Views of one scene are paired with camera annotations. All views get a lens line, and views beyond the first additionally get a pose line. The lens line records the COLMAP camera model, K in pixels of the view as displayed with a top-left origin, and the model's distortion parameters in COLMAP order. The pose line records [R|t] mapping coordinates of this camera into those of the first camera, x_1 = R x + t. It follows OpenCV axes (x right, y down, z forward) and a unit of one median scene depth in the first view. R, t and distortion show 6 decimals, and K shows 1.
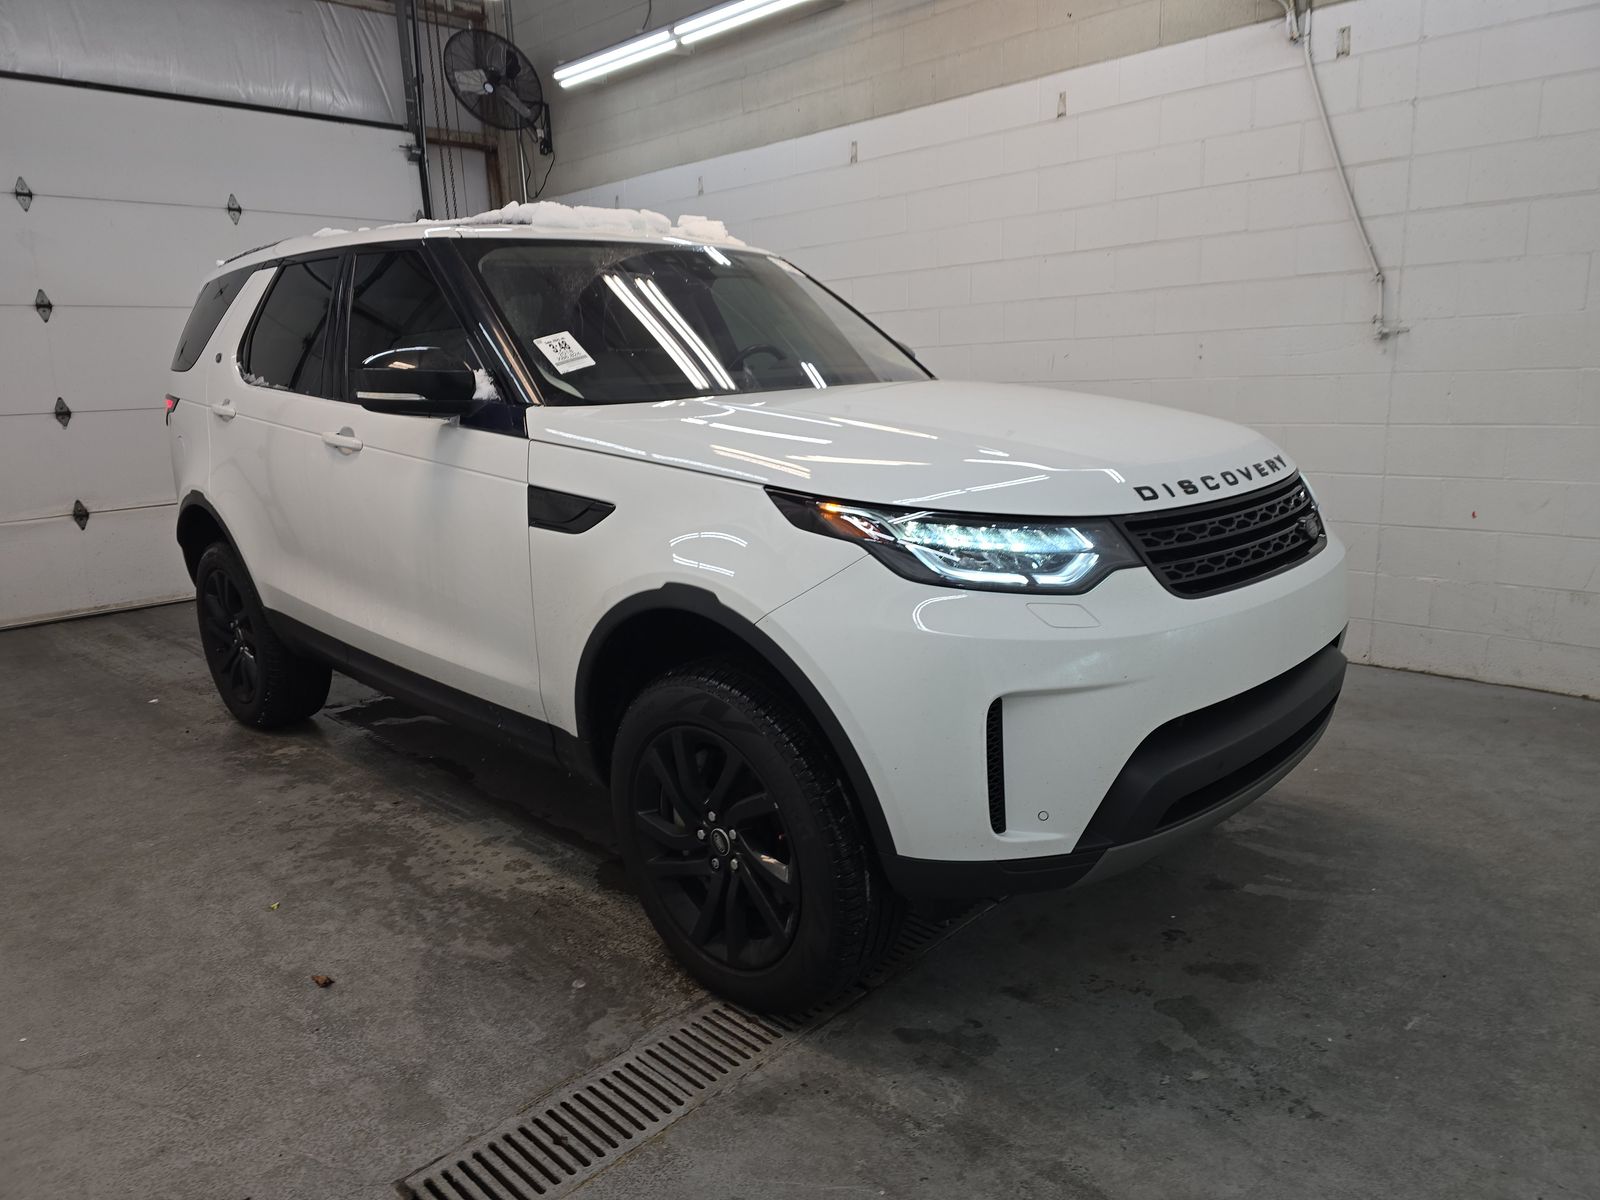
lens RADIAL K [[1074.6, 0, 800.0], [0, 1074.6, 600.0], [0, 0, 1]] dist [0.075176, -0.073109]
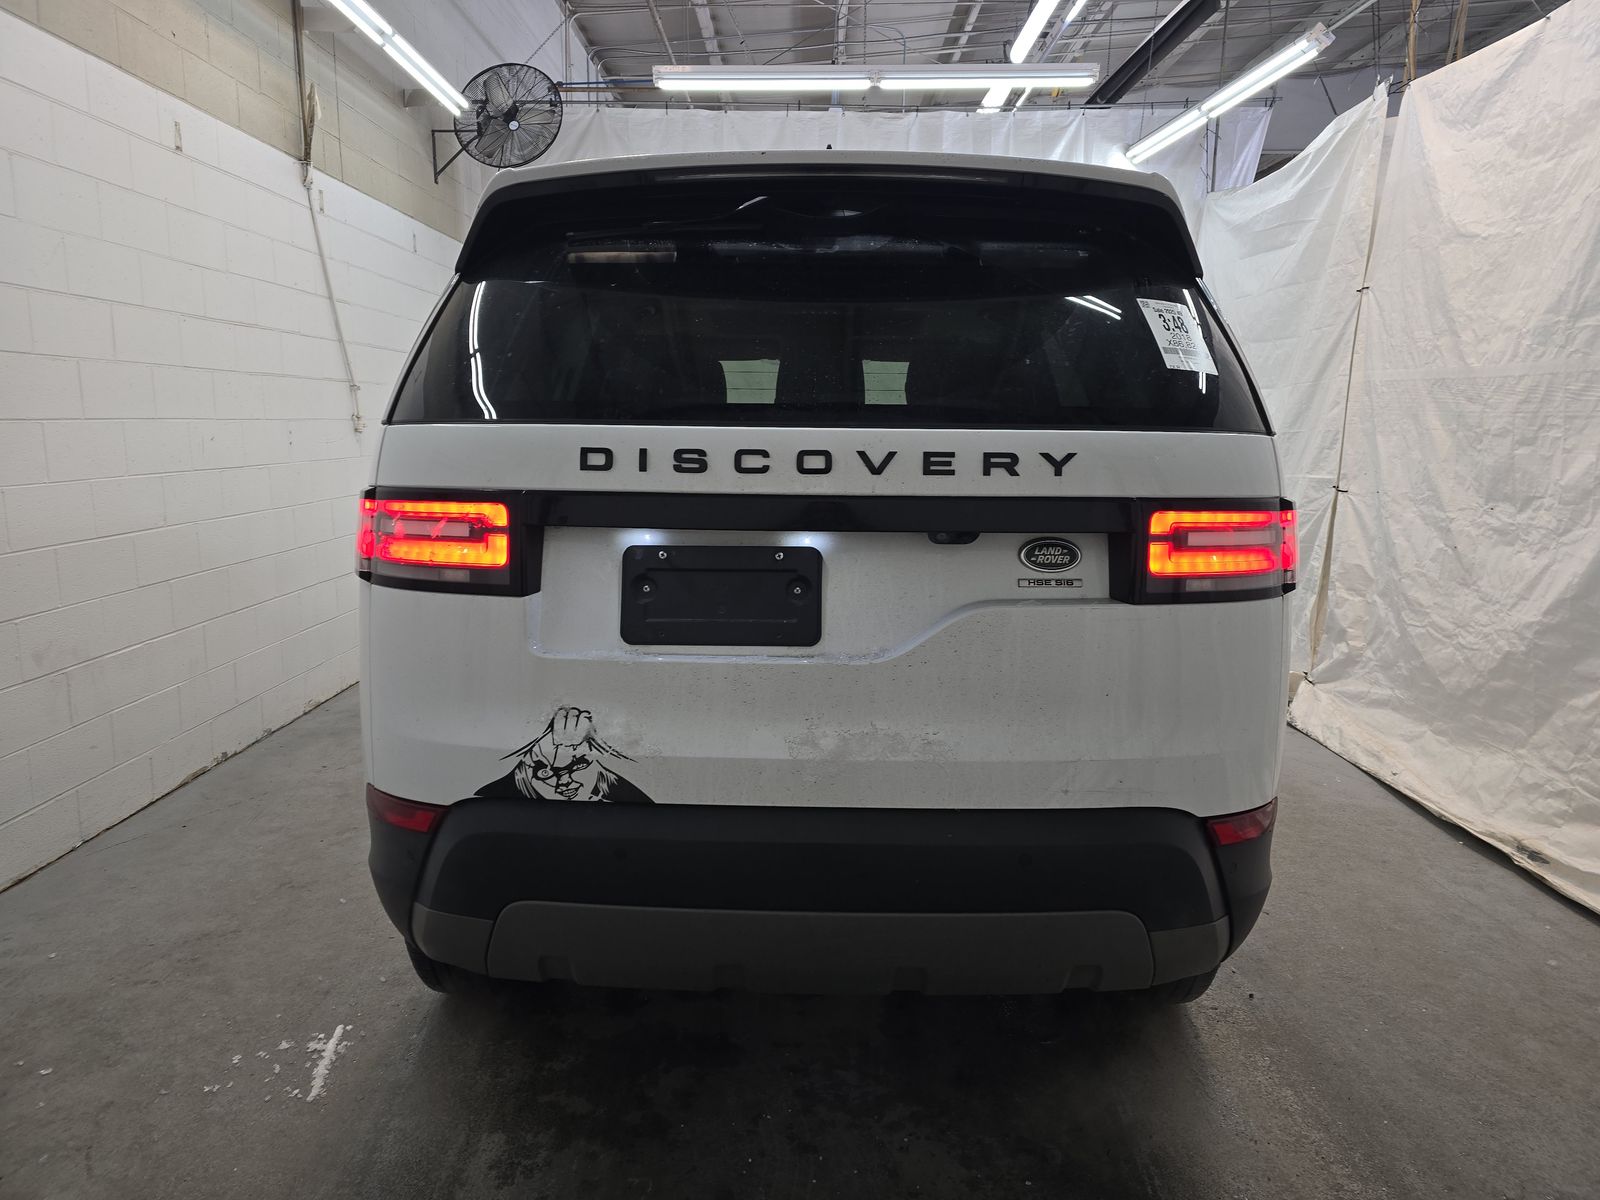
lens RADIAL K [[1074.6, 0, 800.0], [0, 1074.6, 600.0], [0, 0, 1]] dist [0.075176, -0.073109]
pose [[-0.700487, -0.087392, 0.708294, -0.986358], [0.170568, 0.943210, 0.285065, -0.395702], [-0.692982, 0.320497, -0.645800, 1.858805]]
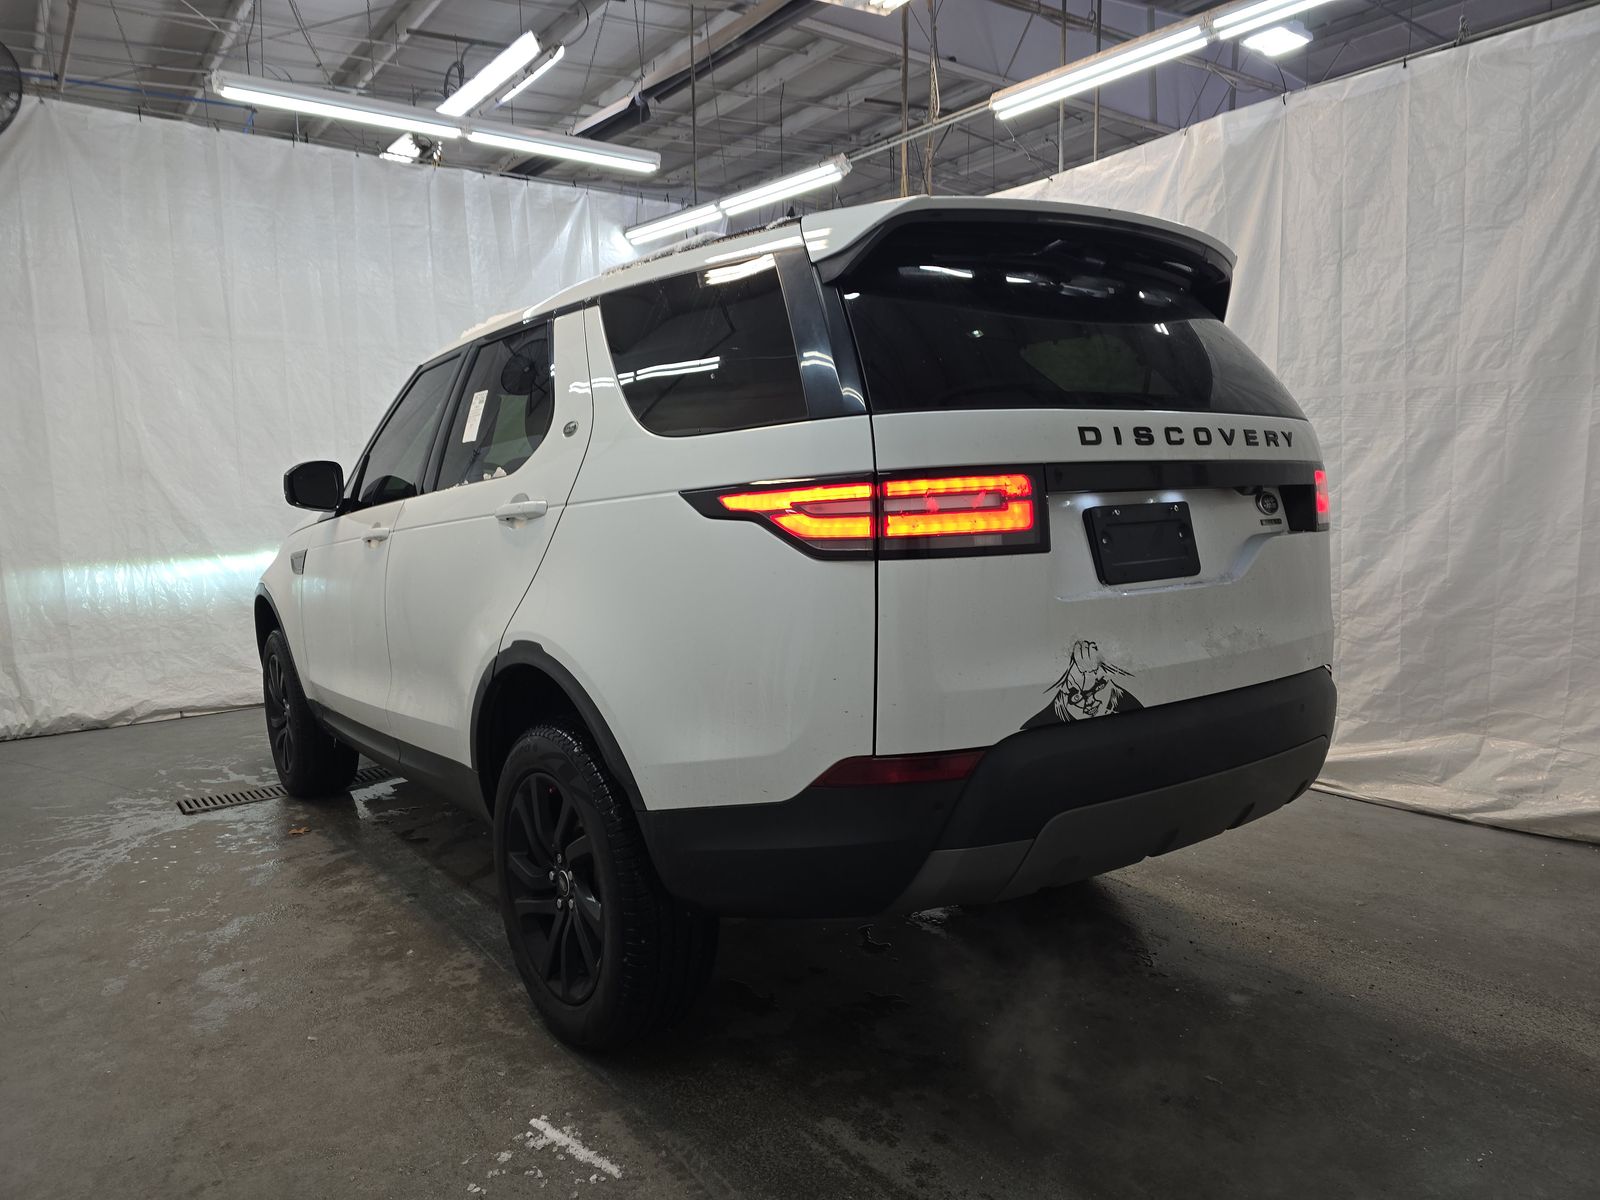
lens RADIAL K [[1074.6, 0, 800.0], [0, 1074.6, 600.0], [0, 0, 1]] dist [0.075176, -0.073109]
pose [[-0.988996, 0.043492, 0.141403, -0.538087], [0.085703, 0.947522, 0.307988, -0.441148], [-0.120588, 0.316717, -0.940823, 2.173908]]
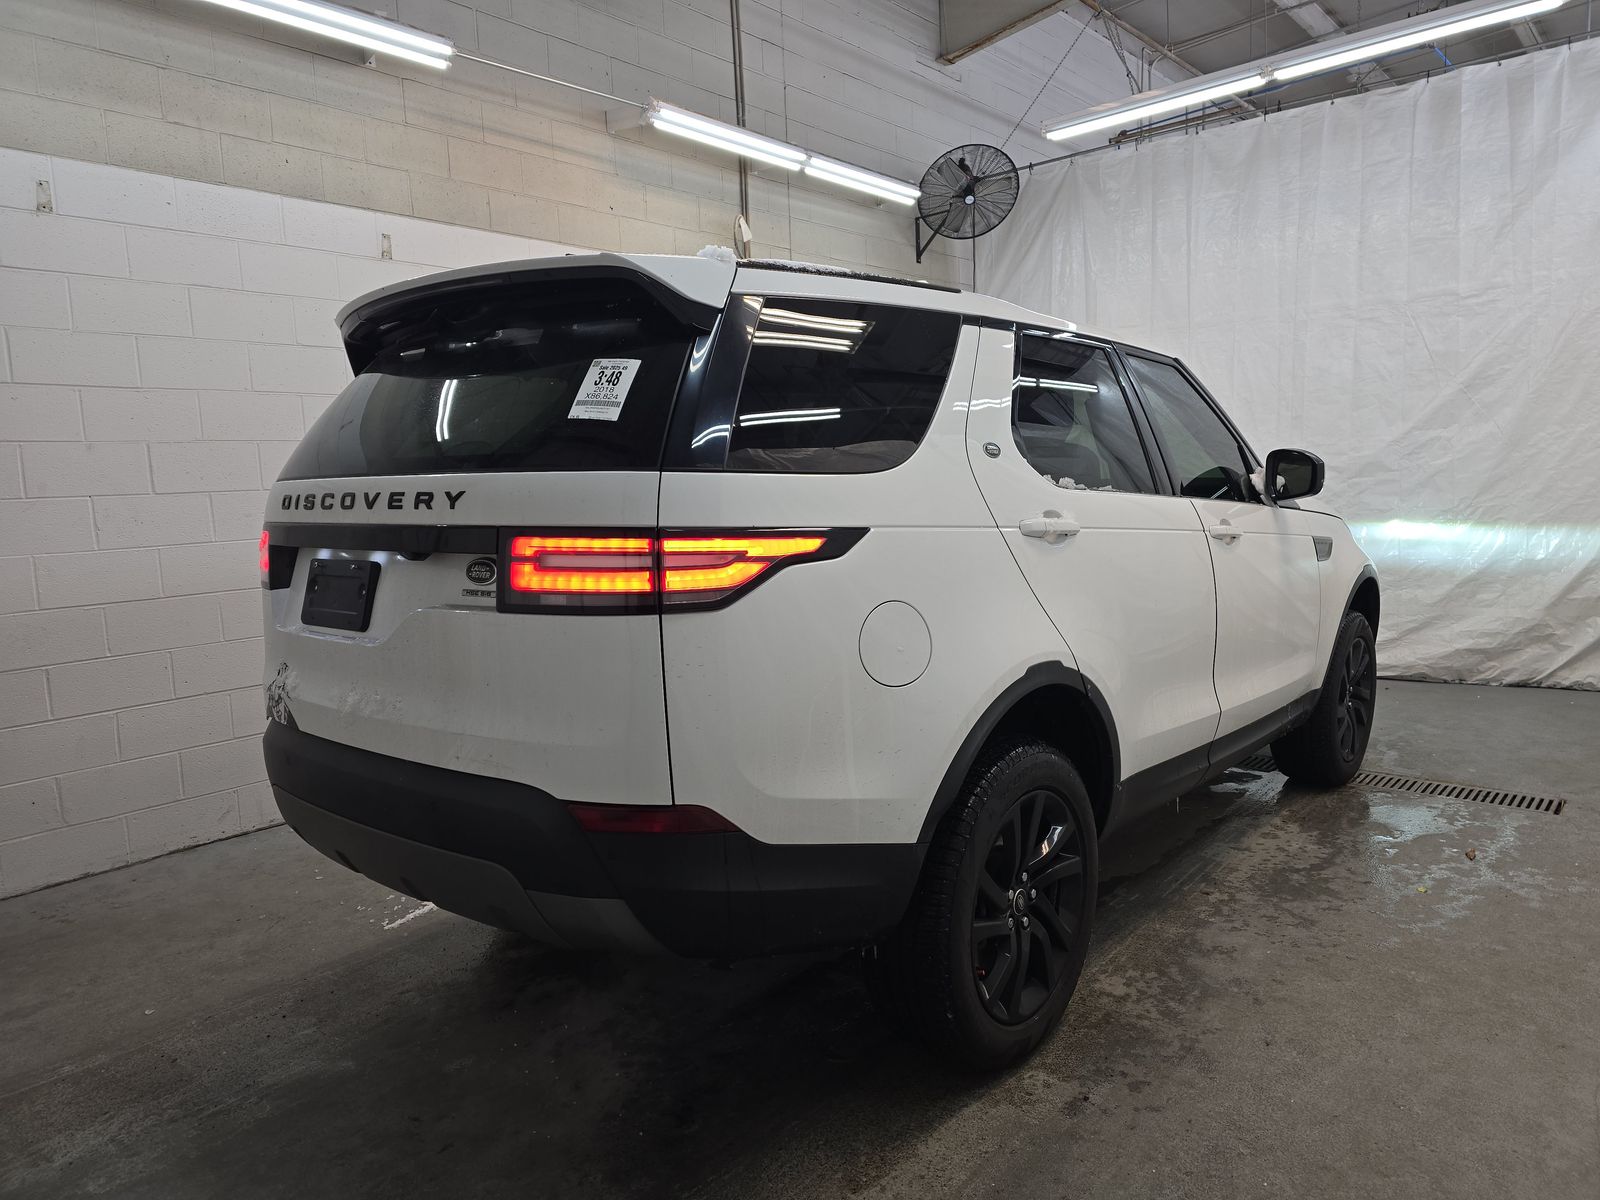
lens RADIAL K [[1082.2, 0, 800.0], [0, 1082.2, 600.0], [0, 0, 1]] dist [0.075927, -0.066828]
pose [[-0.073652, -0.076135, 0.994374, -1.330304], [0.253561, 0.962886, 0.092506, -0.260390], [-0.964511, 0.258947, -0.051614, 1.350457]]
